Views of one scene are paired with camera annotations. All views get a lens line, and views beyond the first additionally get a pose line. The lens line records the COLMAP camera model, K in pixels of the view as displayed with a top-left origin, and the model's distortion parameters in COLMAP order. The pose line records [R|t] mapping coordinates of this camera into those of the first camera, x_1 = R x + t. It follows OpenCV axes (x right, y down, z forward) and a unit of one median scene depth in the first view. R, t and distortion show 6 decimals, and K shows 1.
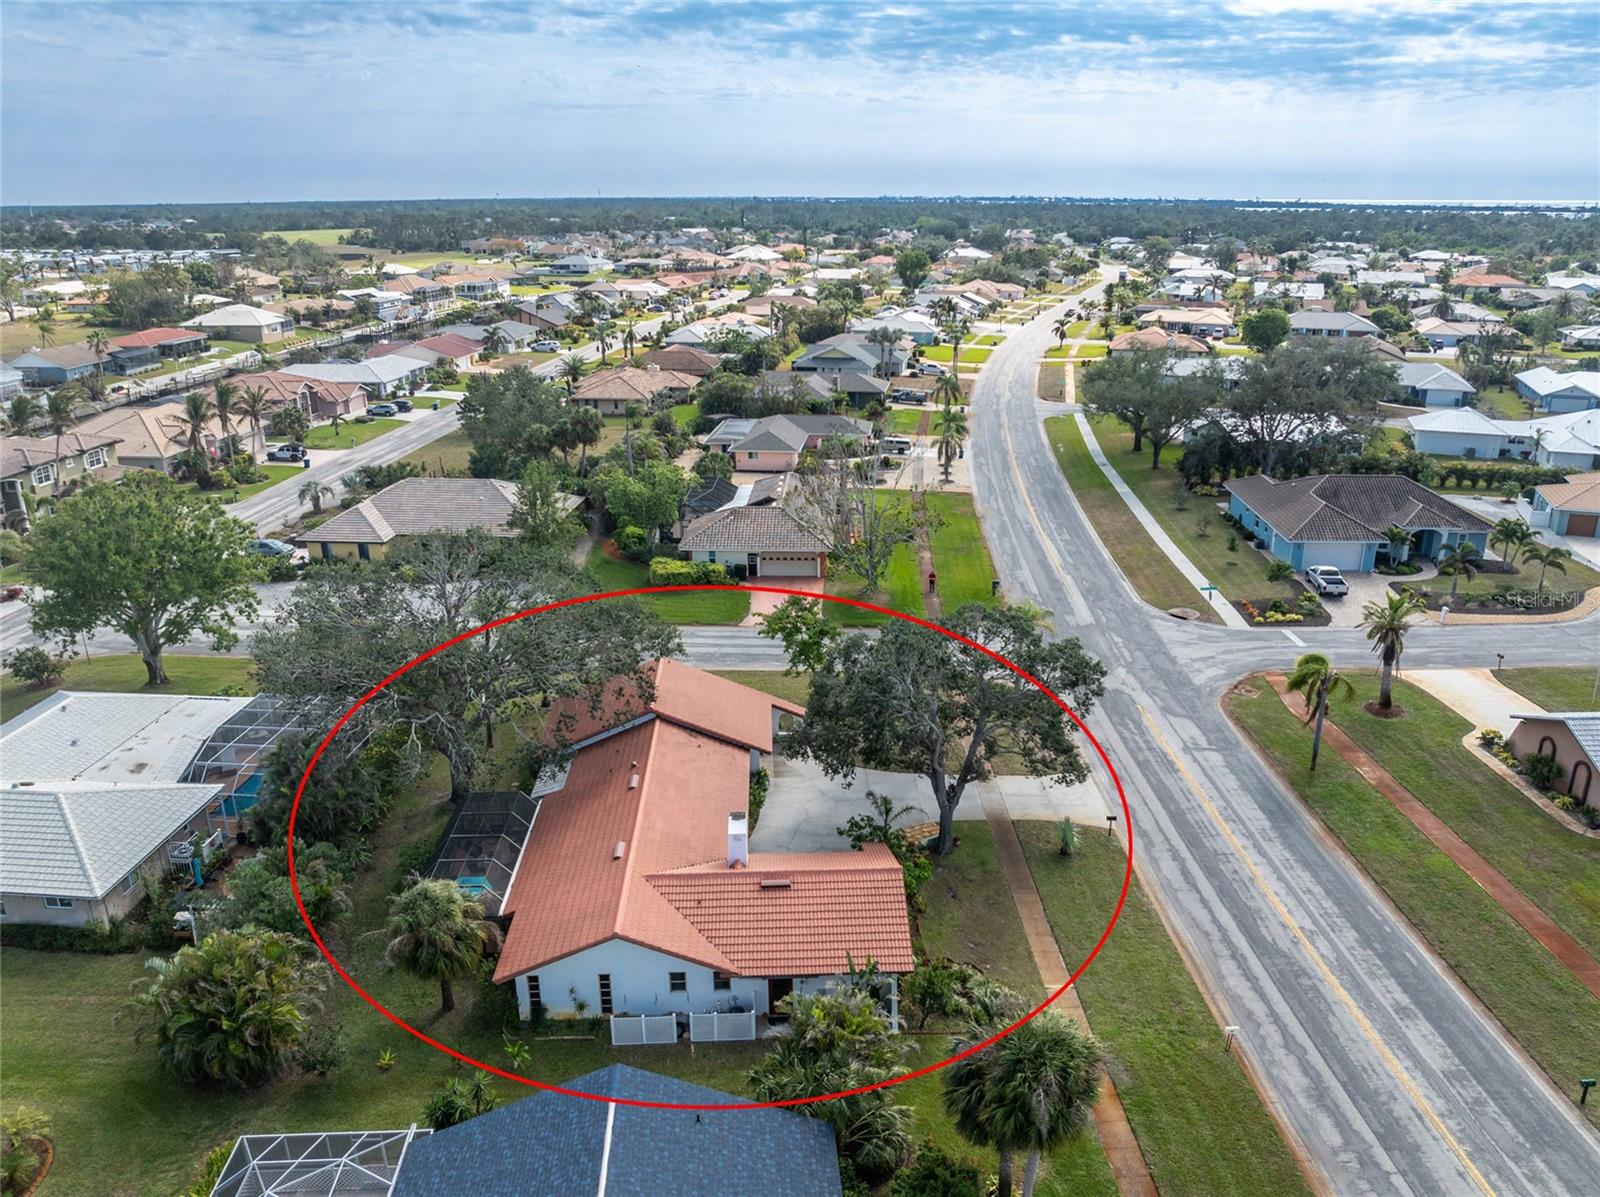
lens RADIAL K [[1176.6, 0, 835.7], [0, 1176.6, 597.8], [0, 0, 1]] dist [-0.038332, 0.005262]
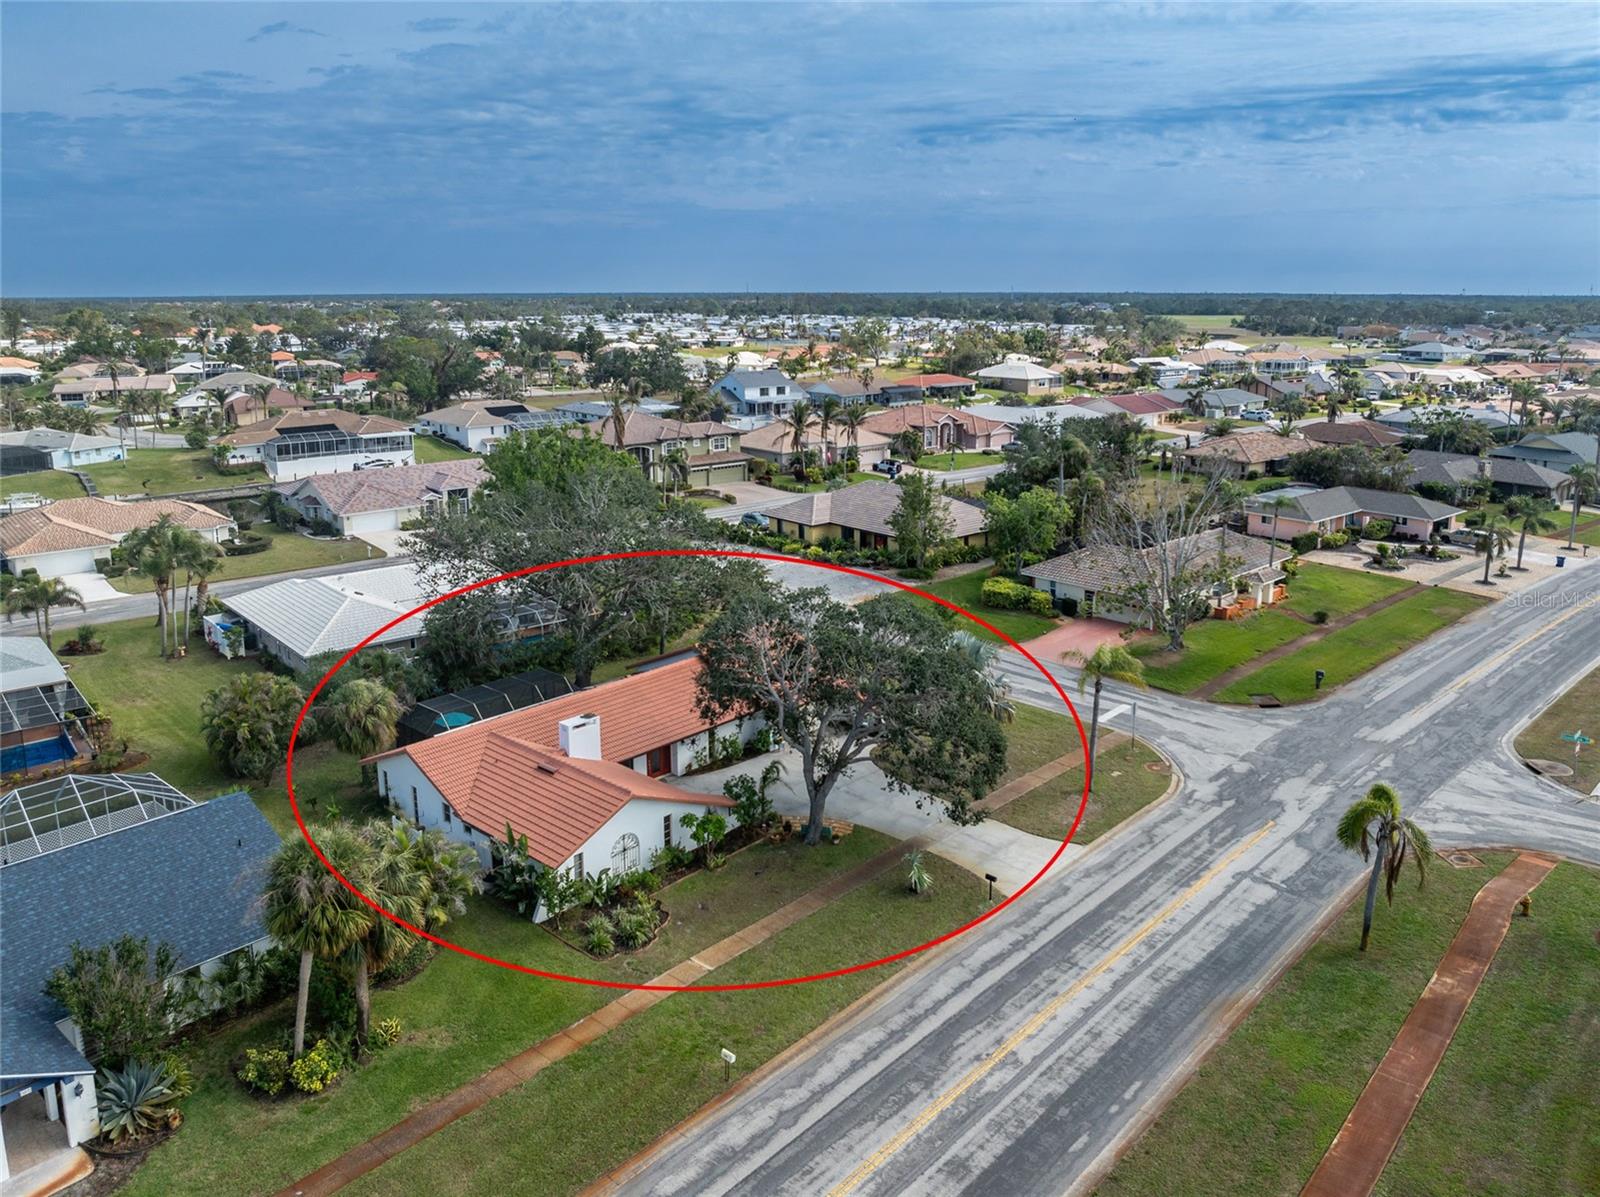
lens RADIAL K [[1176.6, 0, 835.7], [0, 1176.6, 597.8], [0, 0, 1]] dist [-0.038332, 0.005262]
pose [[0.705109, 0.174350, -0.687330, 0.344604], [-0.228299, 0.973508, 0.012738, 0.001944], [0.671342, 0.147935, 0.726234, 0.132957]]
